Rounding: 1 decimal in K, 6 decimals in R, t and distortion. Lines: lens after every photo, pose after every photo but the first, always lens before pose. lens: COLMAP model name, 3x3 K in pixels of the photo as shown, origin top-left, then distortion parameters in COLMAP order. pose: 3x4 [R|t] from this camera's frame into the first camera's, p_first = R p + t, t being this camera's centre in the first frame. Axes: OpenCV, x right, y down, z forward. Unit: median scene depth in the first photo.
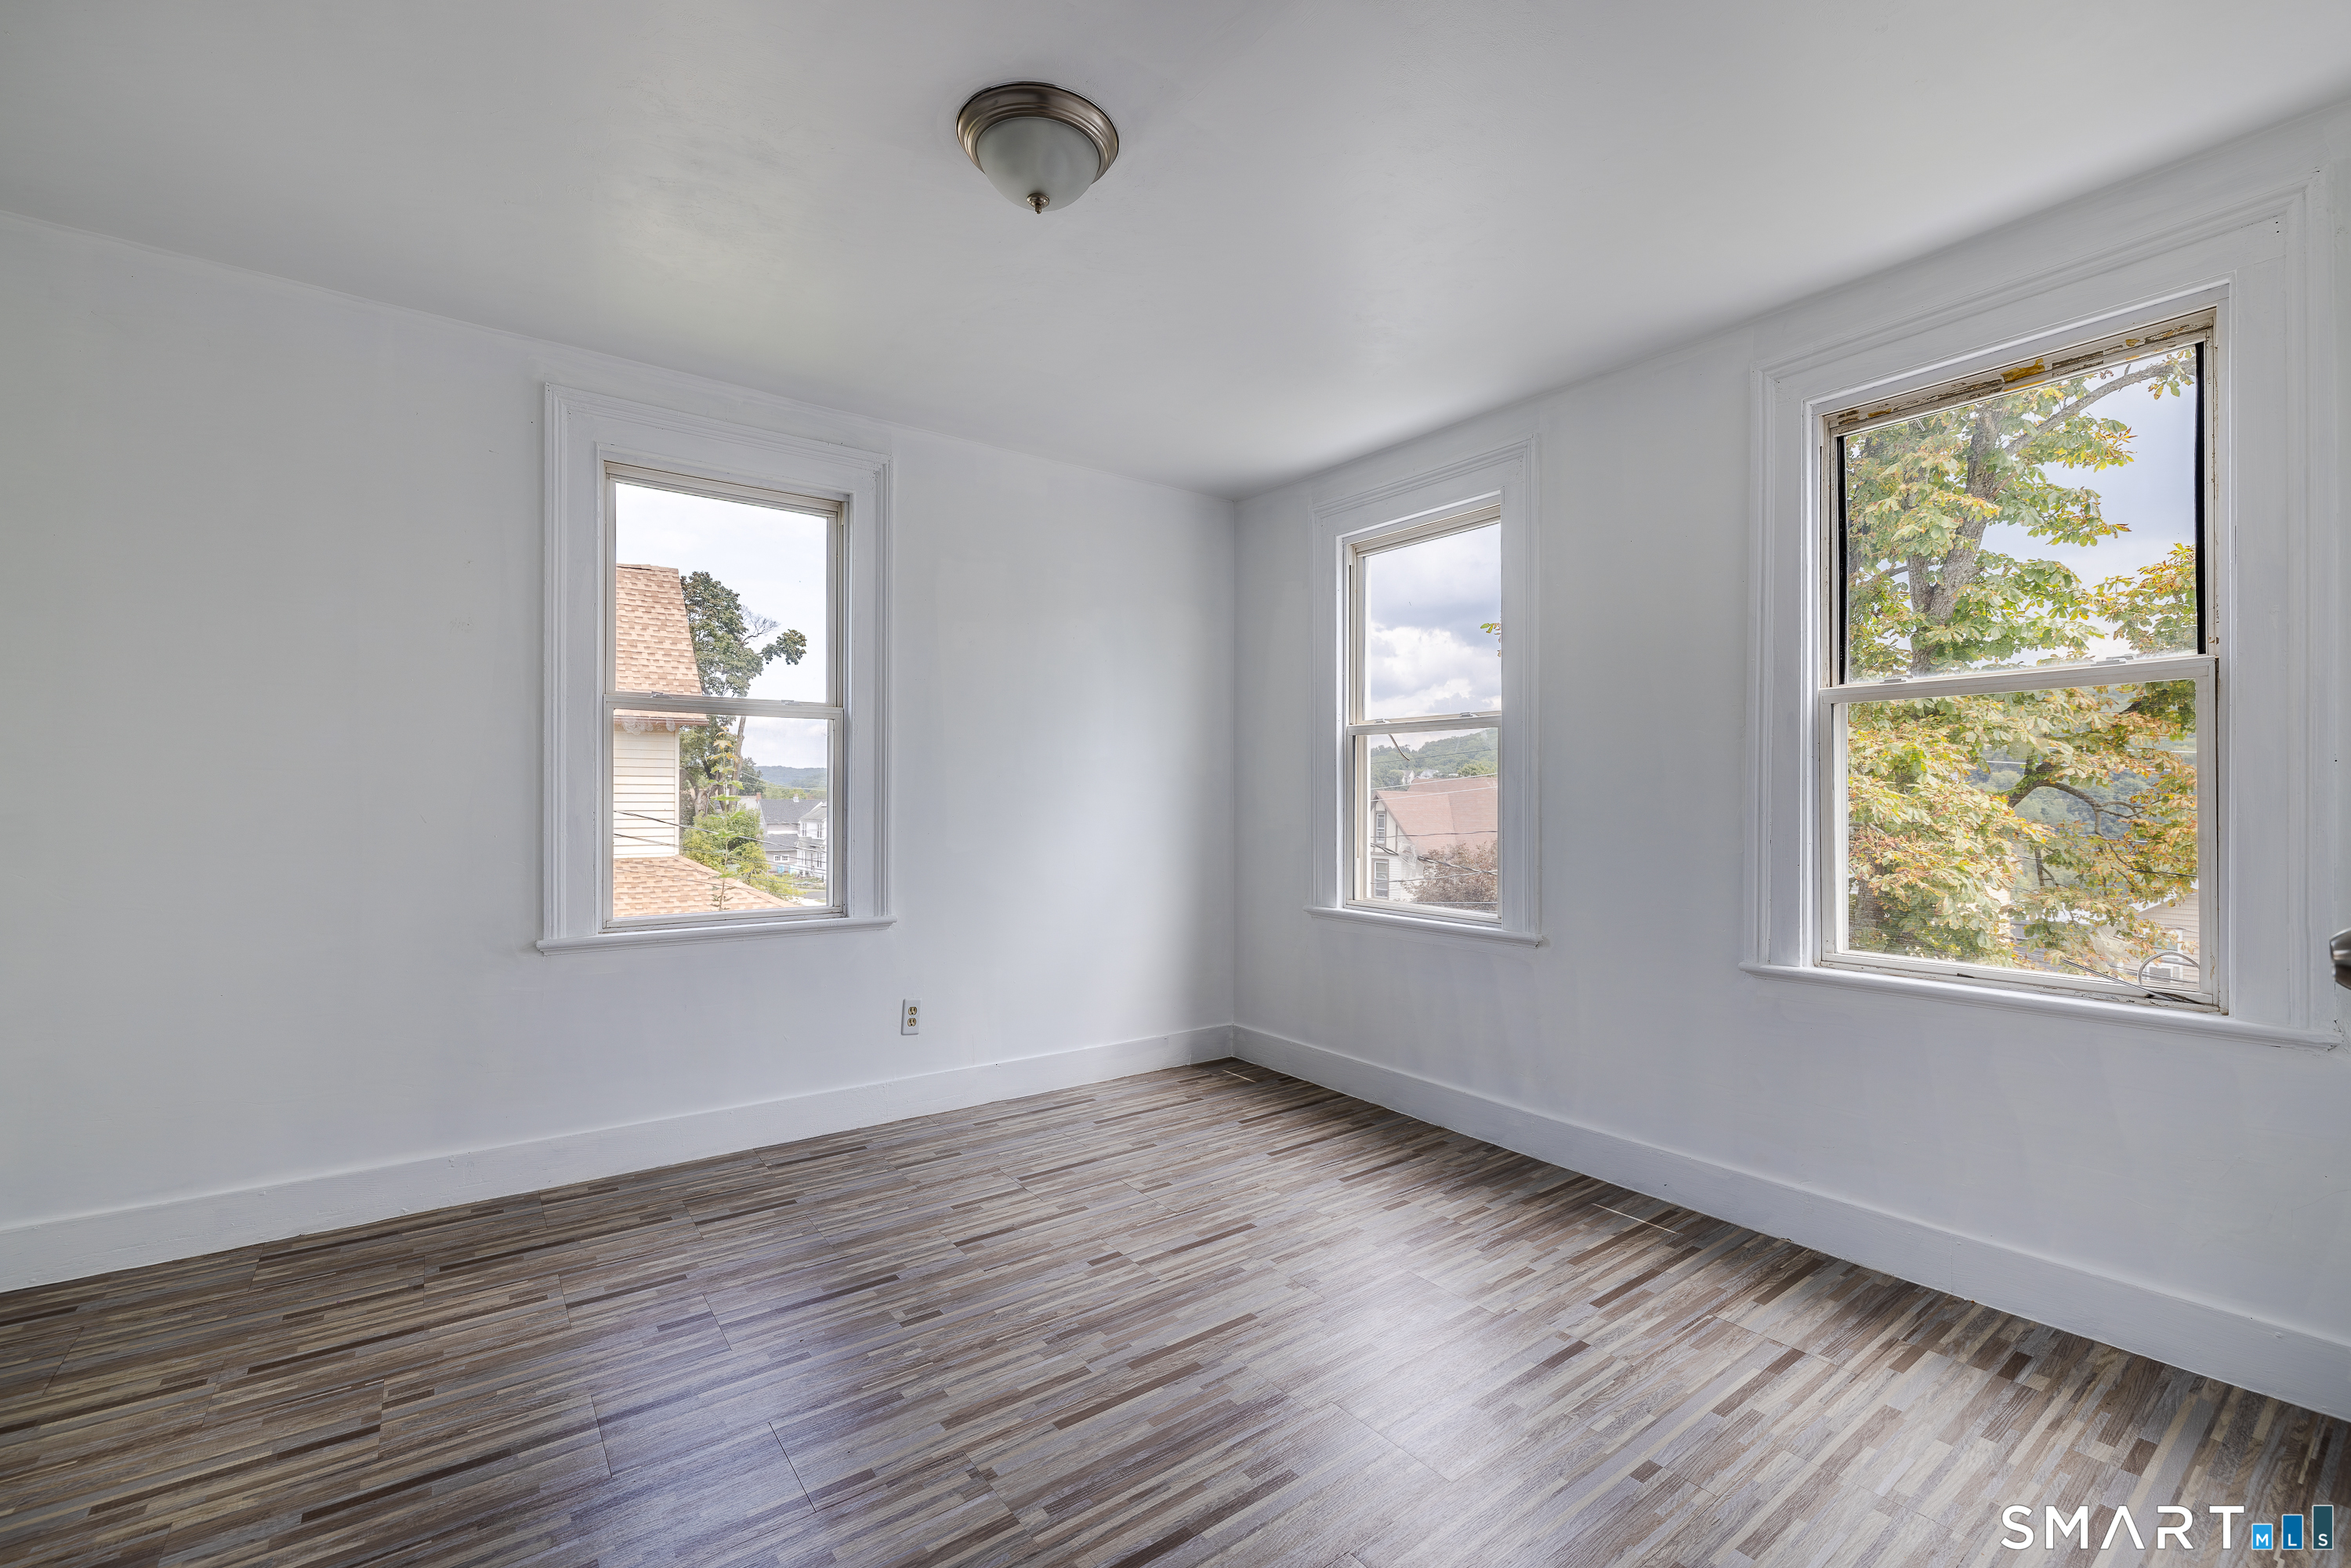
lens RADIAL K [[1024.1, 0, 1196.4], [0, 1024.1, 791.6], [0, 0, 1]] dist [0.000456, 0.000198]
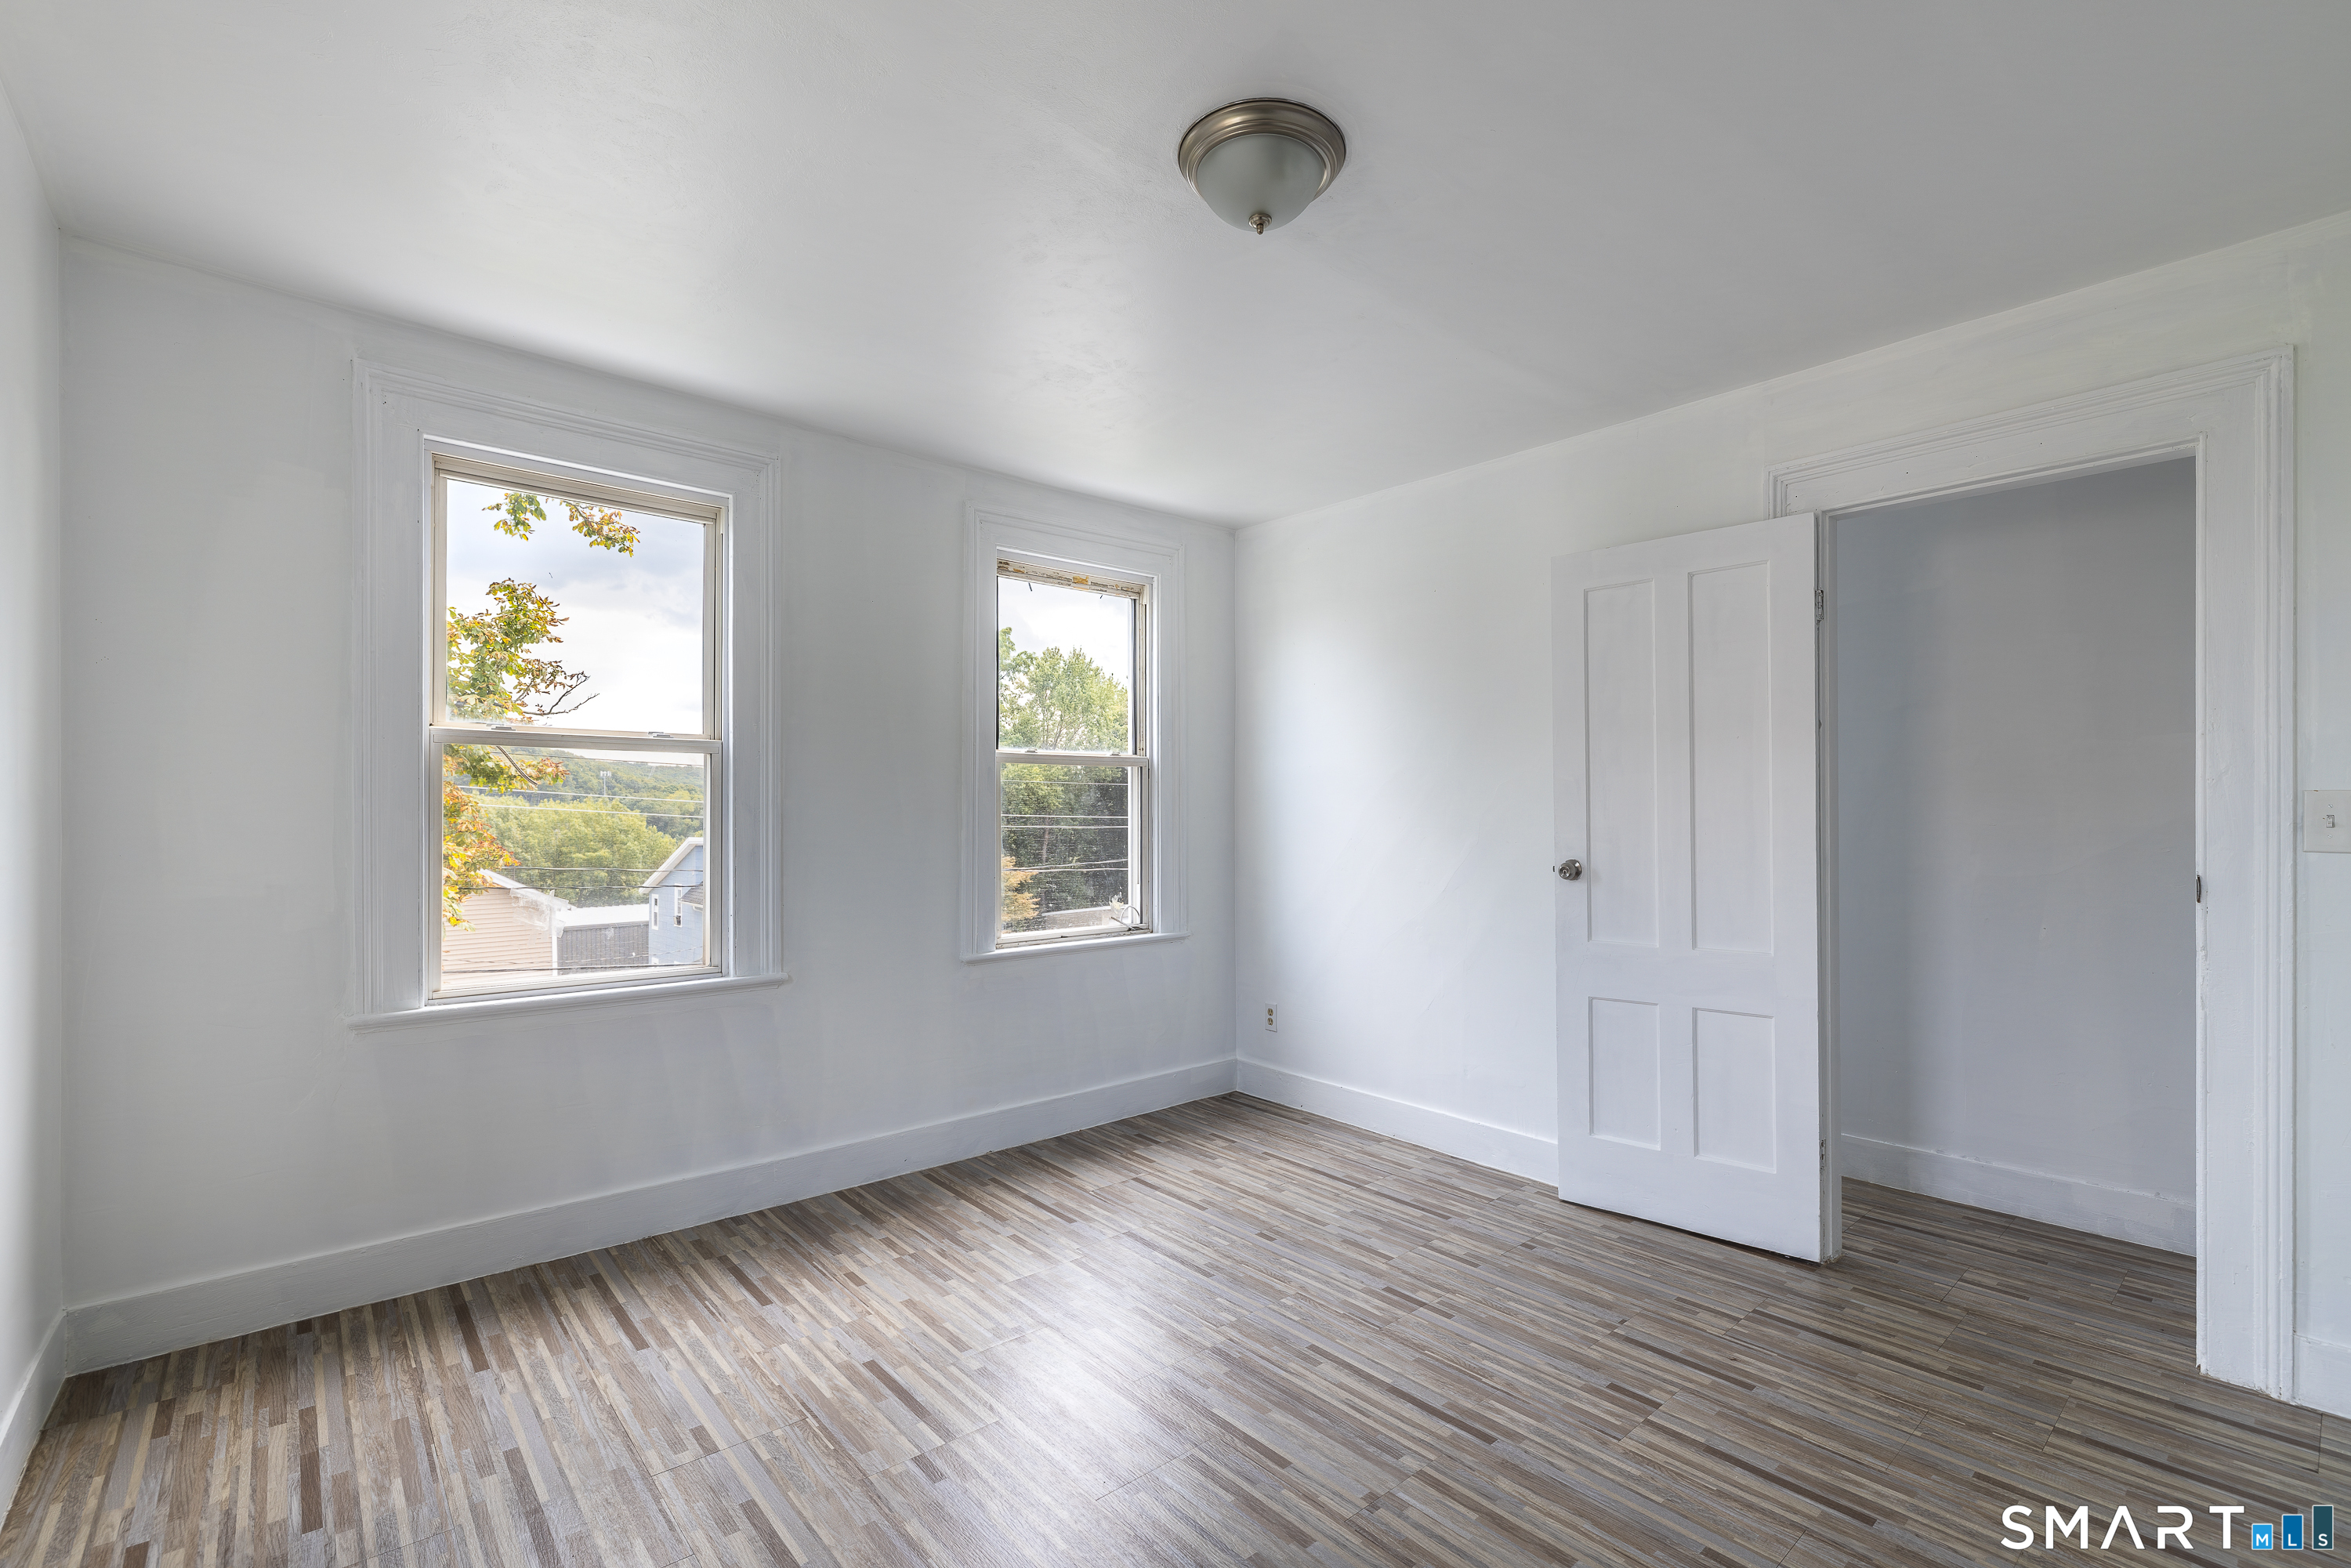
lens RADIAL K [[1024.1, 0, 1193.5], [0, 1024.1, 798.6], [0, 0, 1]] dist [0.000456, 0.000198]
pose [[-0.080285, 0.014227, 0.996670, -0.749489], [-0.002392, 0.999893, -0.014465, -0.014615], [-0.996769, -0.003546, -0.080242, 0.770473]]
